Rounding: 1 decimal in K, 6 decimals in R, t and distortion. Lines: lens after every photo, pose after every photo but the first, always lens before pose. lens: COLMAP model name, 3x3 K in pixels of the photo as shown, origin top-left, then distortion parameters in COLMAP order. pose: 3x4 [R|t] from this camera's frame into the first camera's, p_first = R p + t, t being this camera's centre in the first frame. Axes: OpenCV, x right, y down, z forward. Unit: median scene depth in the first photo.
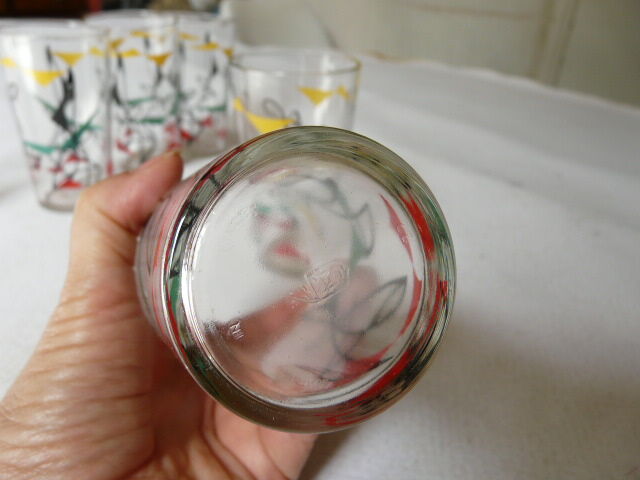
lens RADIAL K [[527.1, 0, 317.8], [0, 527.1, 239.5], [0, 0, 1]] dist [-0.058941, 0.054363]
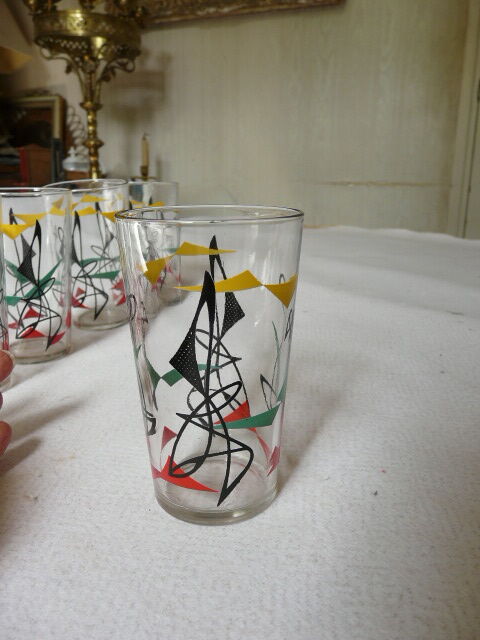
lens RADIAL K [[527.1, 0, 244.8], [0, 527.1, 318.5], [0, 0, 1]] dist [-0.058941, 0.054363]
pose [[0.997054, -0.073259, 0.022710, -0.067884], [0.076282, 0.977989, -0.194212, 0.078415], [-0.007982, 0.195372, 0.980697, -0.011252]]
